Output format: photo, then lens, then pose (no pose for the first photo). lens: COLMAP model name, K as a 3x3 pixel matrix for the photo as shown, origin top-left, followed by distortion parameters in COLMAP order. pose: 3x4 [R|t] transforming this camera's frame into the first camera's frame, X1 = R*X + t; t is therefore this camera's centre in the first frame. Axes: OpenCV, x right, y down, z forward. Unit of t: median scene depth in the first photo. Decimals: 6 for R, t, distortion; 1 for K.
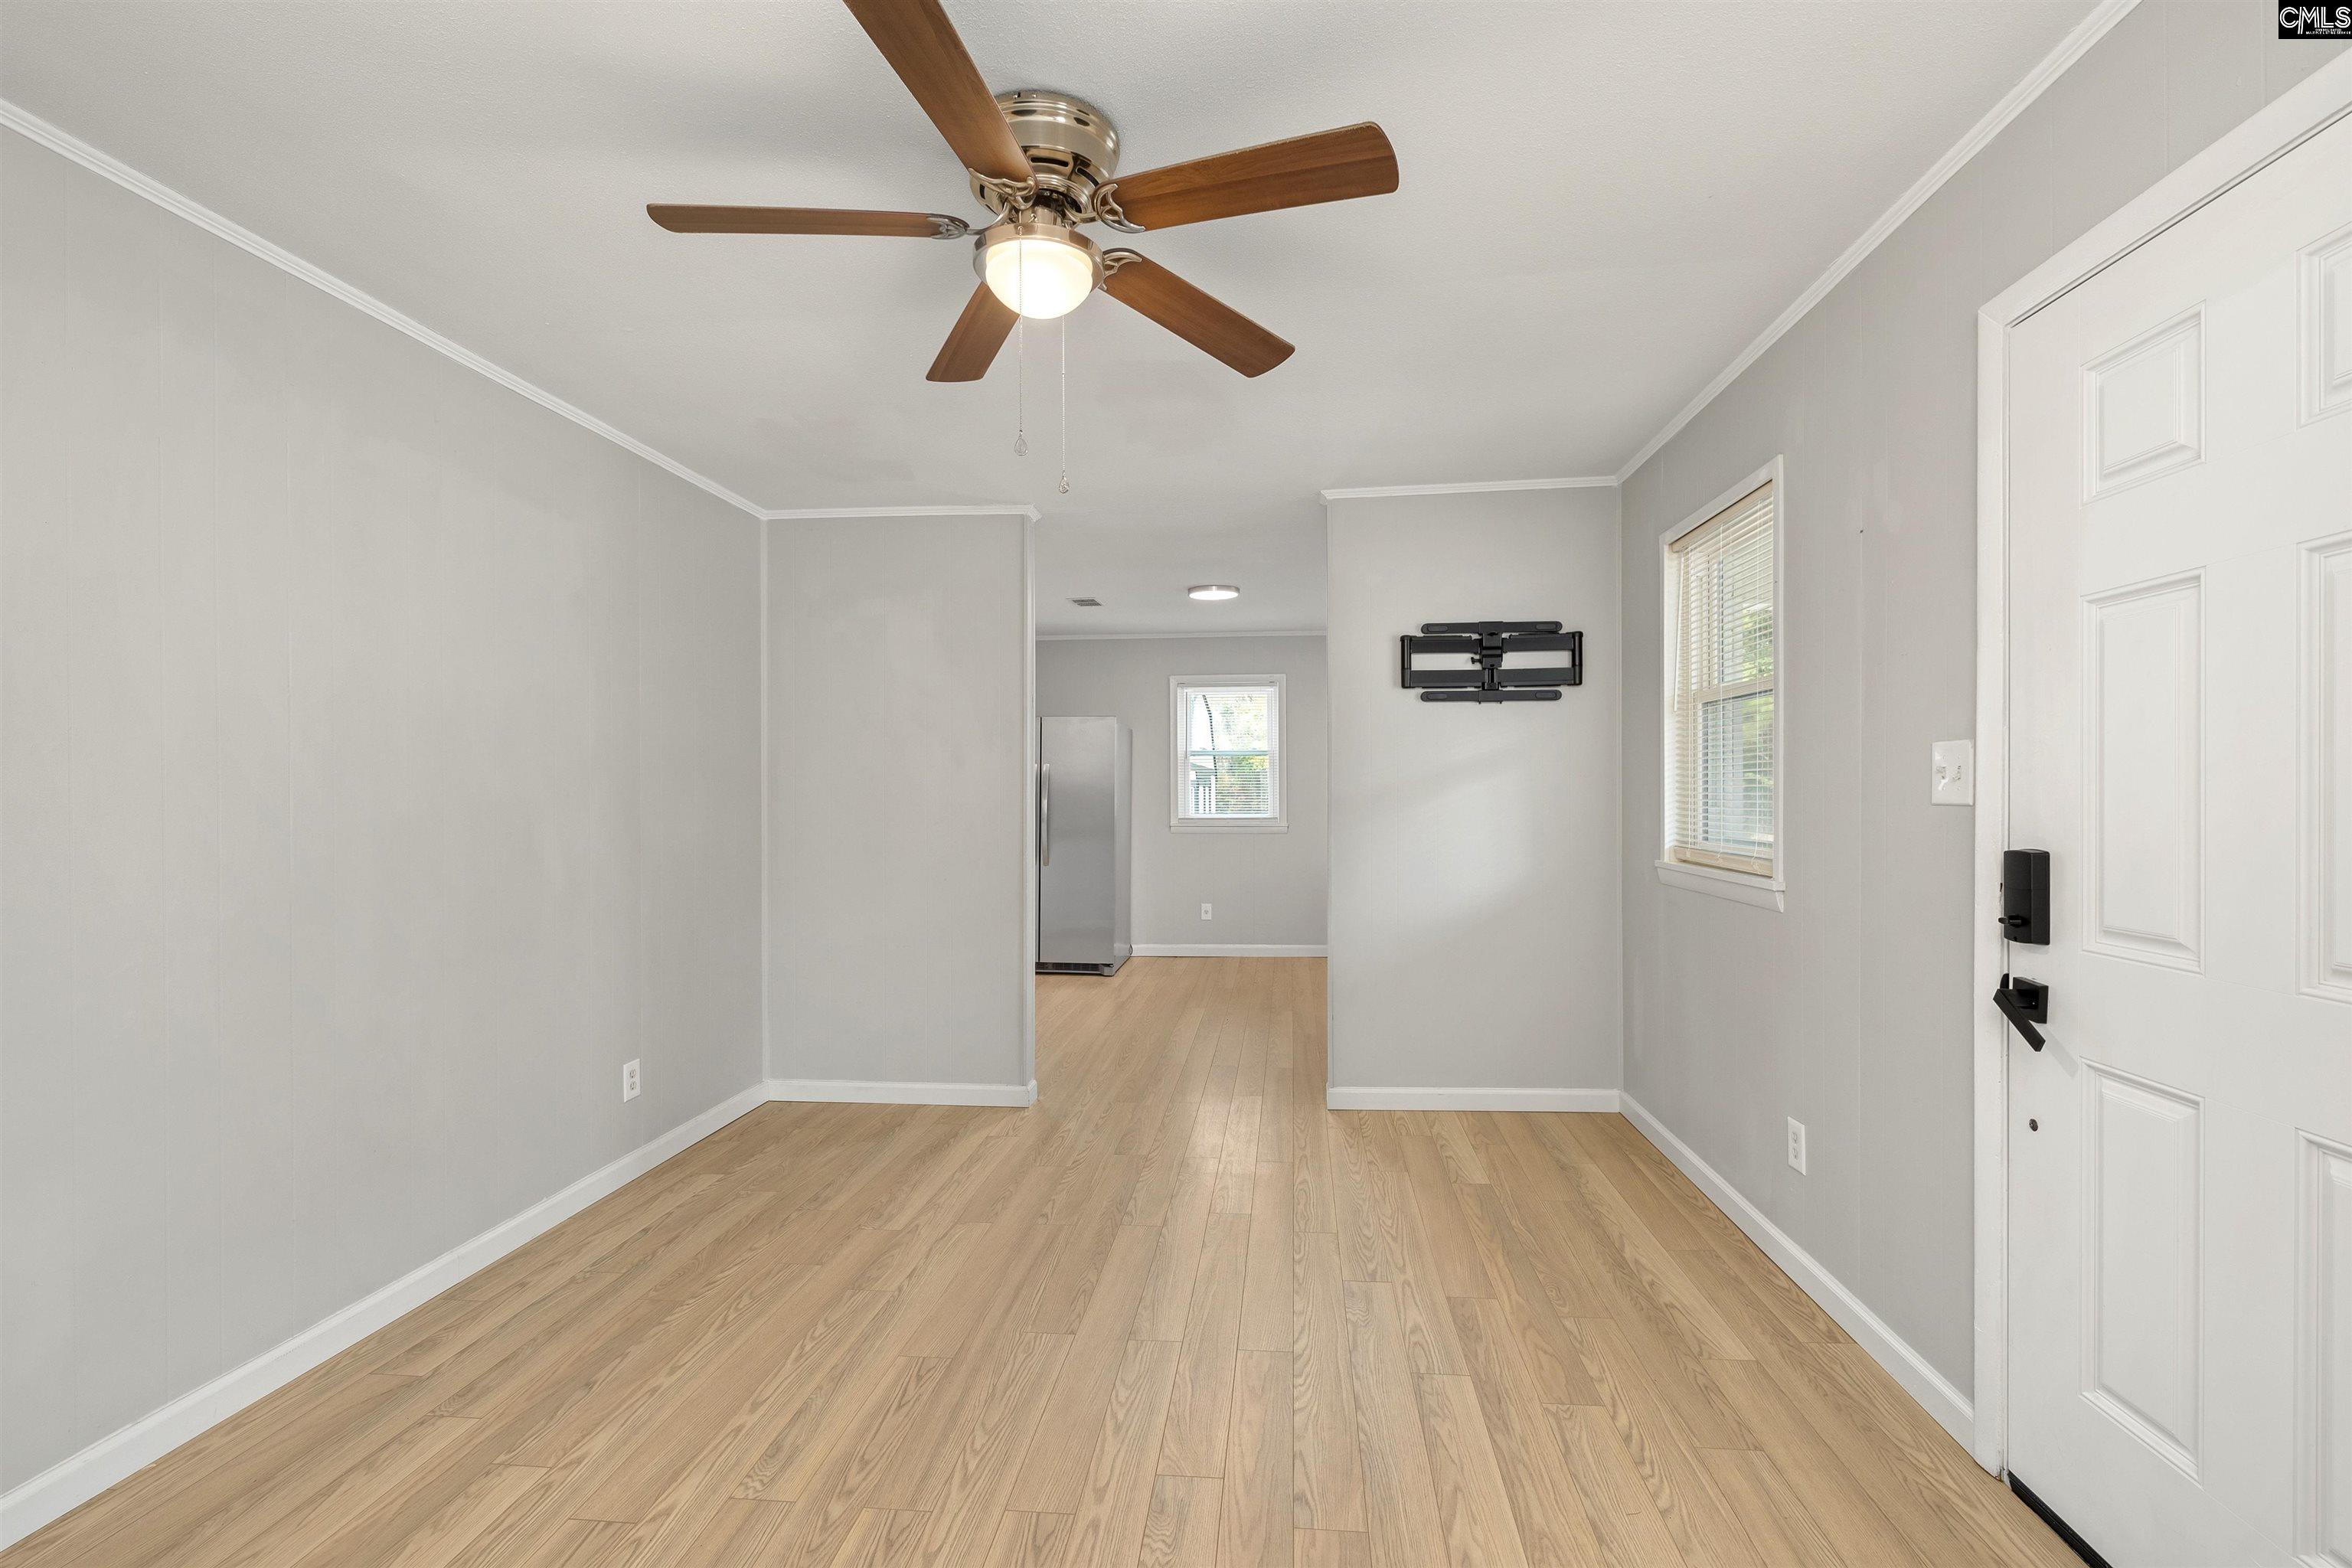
lens RADIAL K [[1032.9, 0, 1185.7], [0, 1032.9, 793.6], [0, 0, 1]] dist [0.000531, -0.000126]
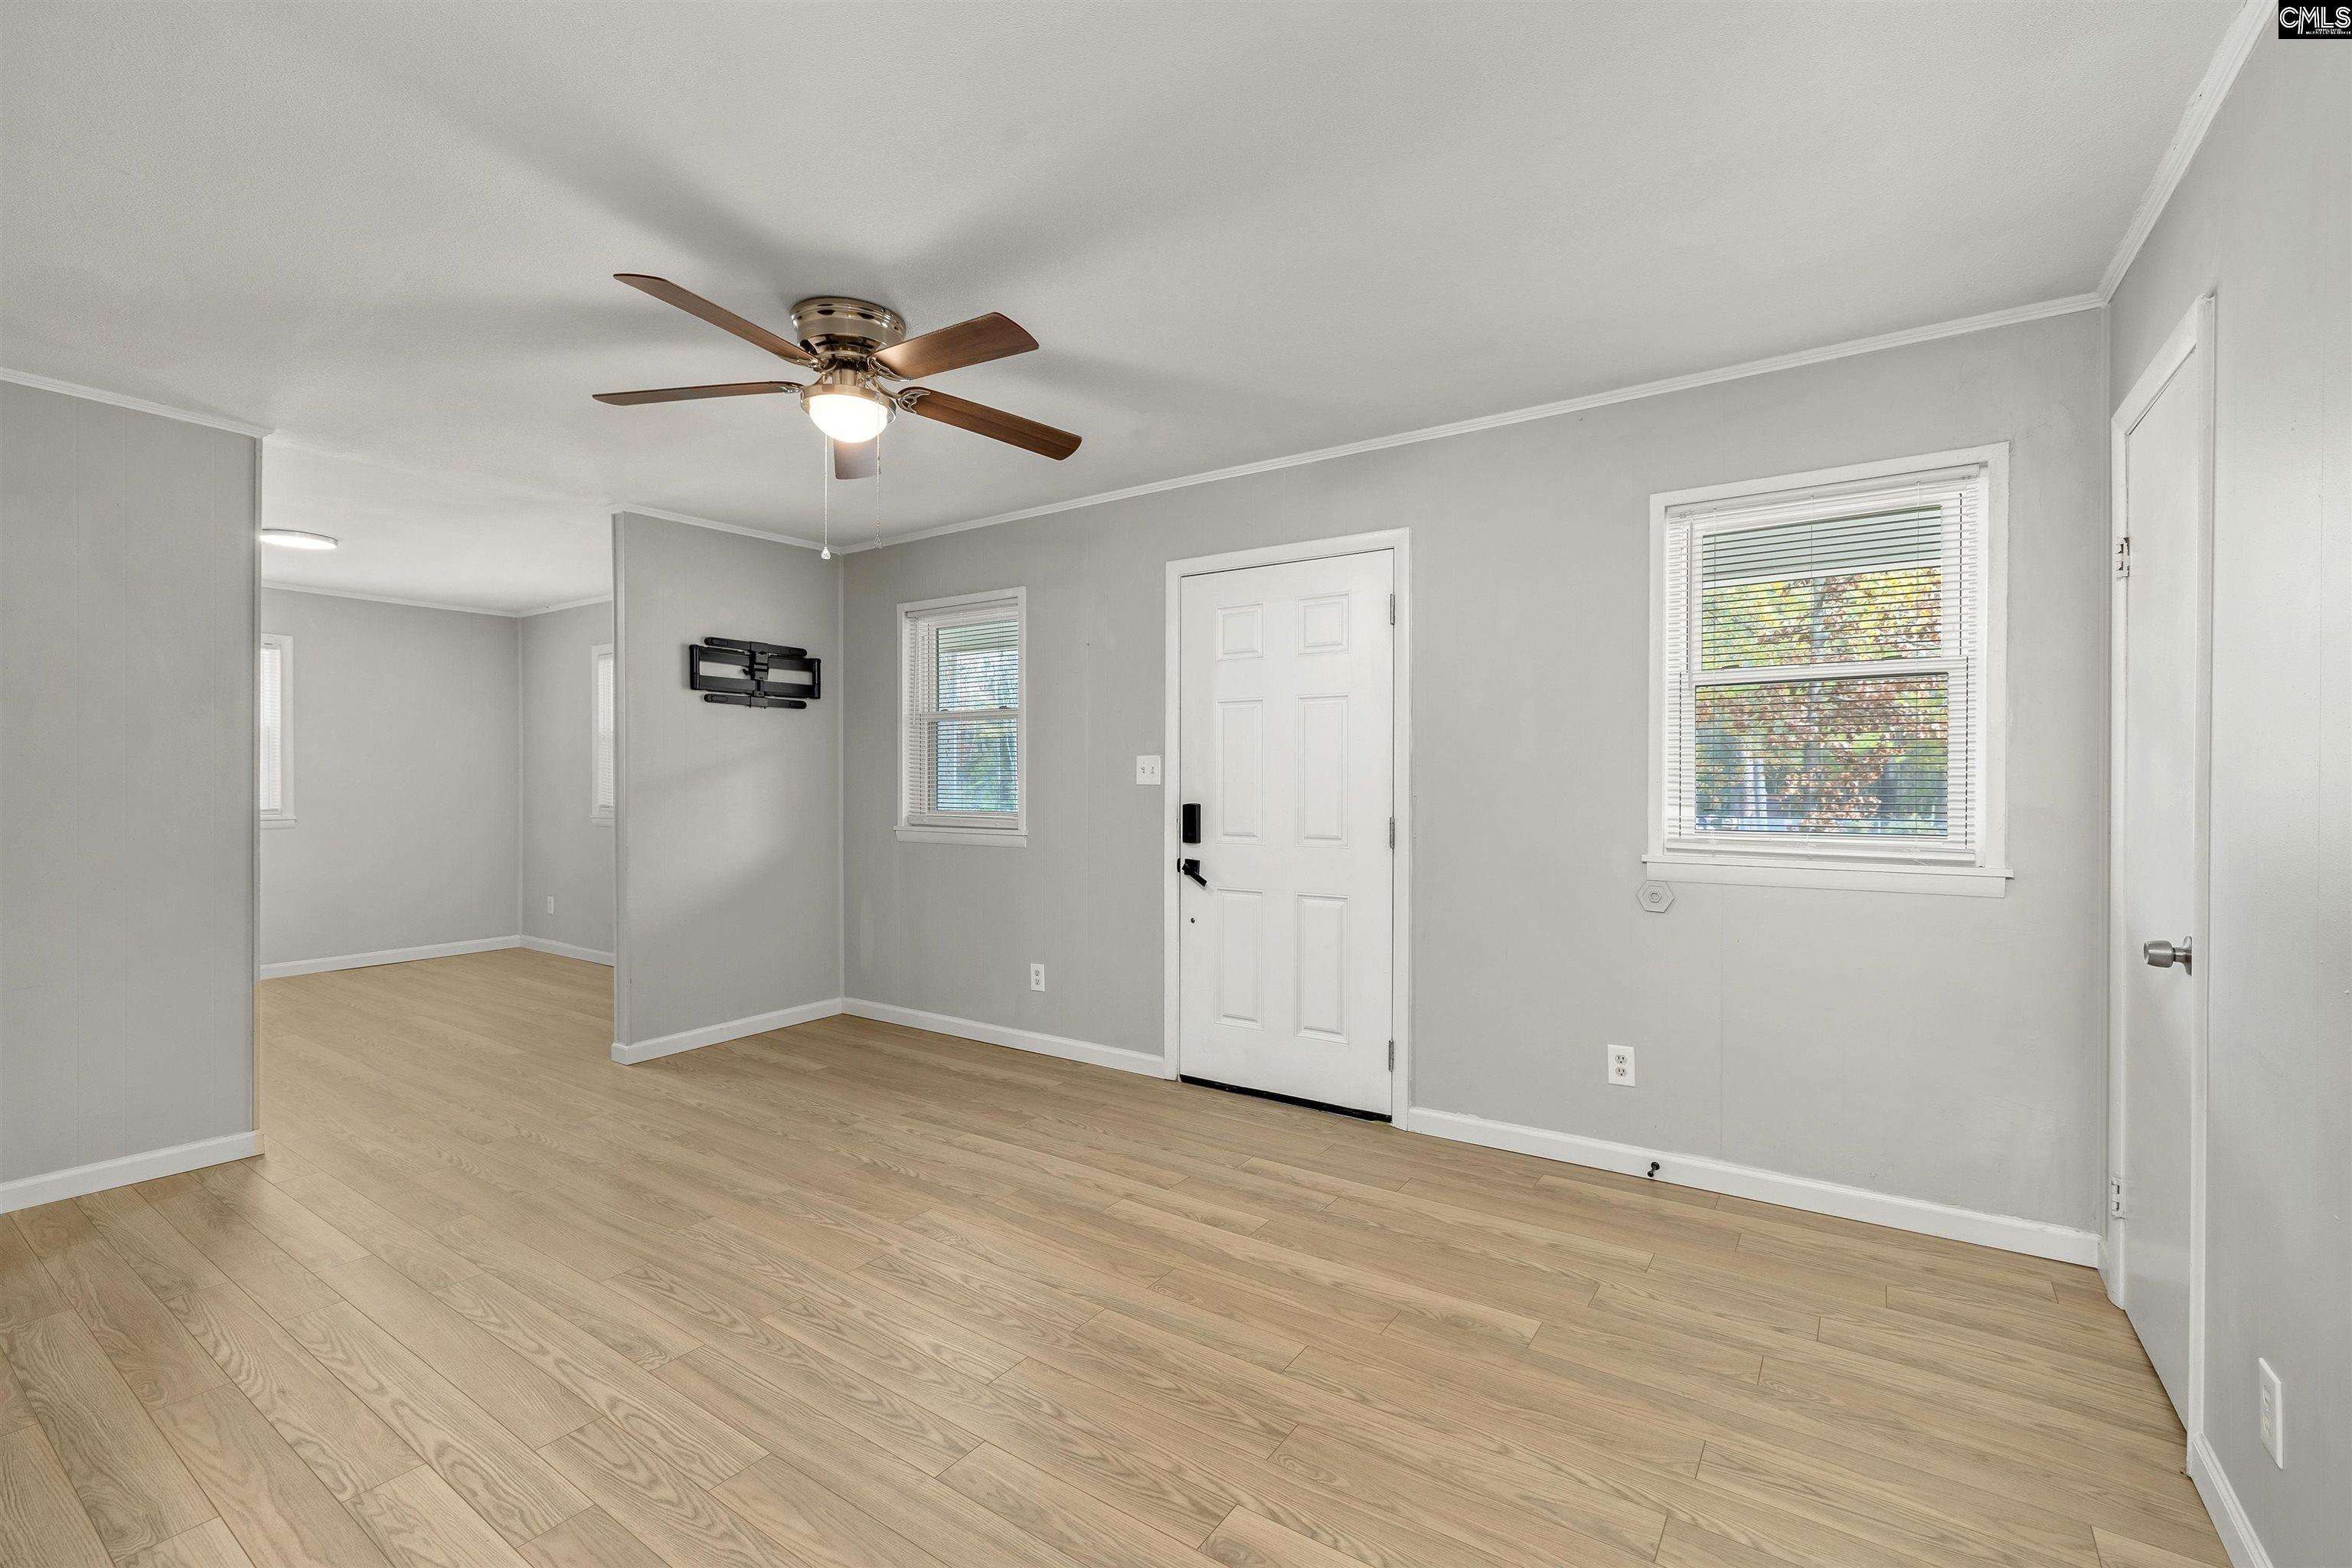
lens RADIAL K [[1014.2, 0, 1176.0], [0, 1014.2, 784.0], [0, 0, 1]] dist [0.004664, 0.000514]
pose [[0.483655, 0.005360, 0.875242, -0.861041], [-0.003688, 0.999985, -0.004086, 0.013077], [-0.875251, -0.001251, 0.483668, -0.060036]]
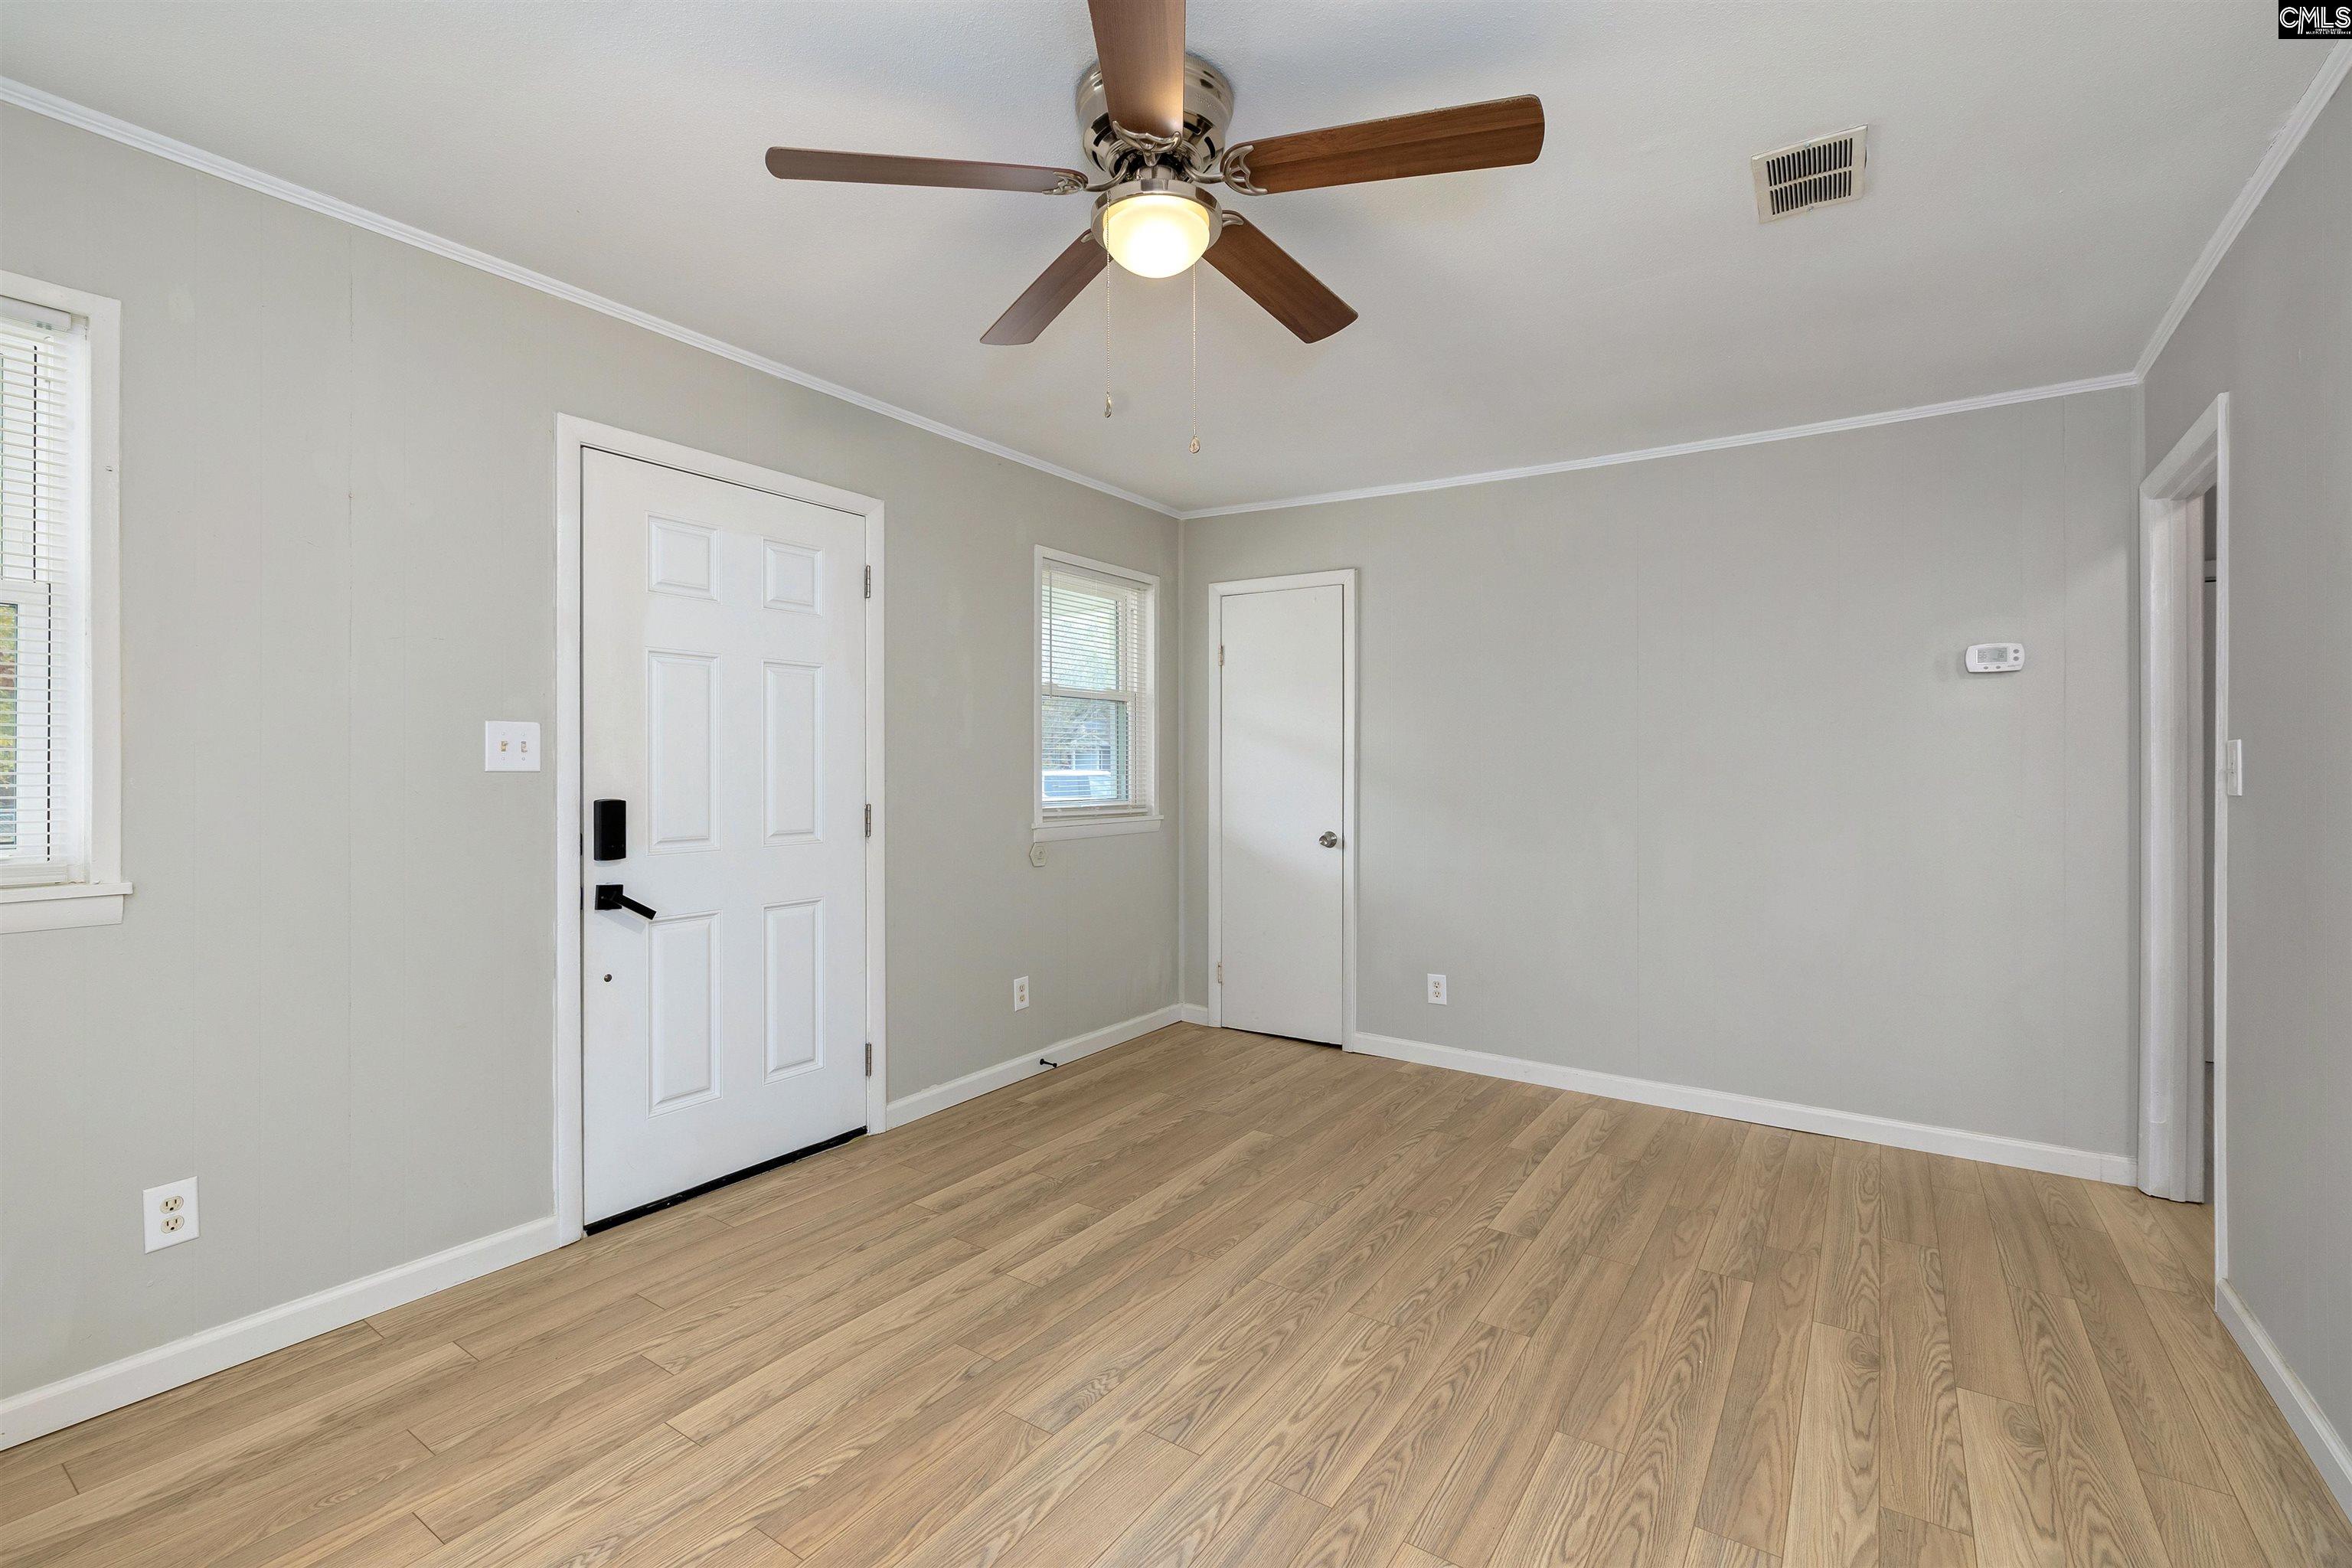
lens RADIAL K [[1043.9, 0, 1174.8], [0, 1043.9, 768.8], [0, 0, 1]] dist [0.001394, -0.000054]
pose [[-0.881663, 0.006550, 0.471834, -0.465011], [0.005605, 0.999978, -0.003409, 0.012825], [-0.471846, -0.000361, -0.881681, 1.387904]]
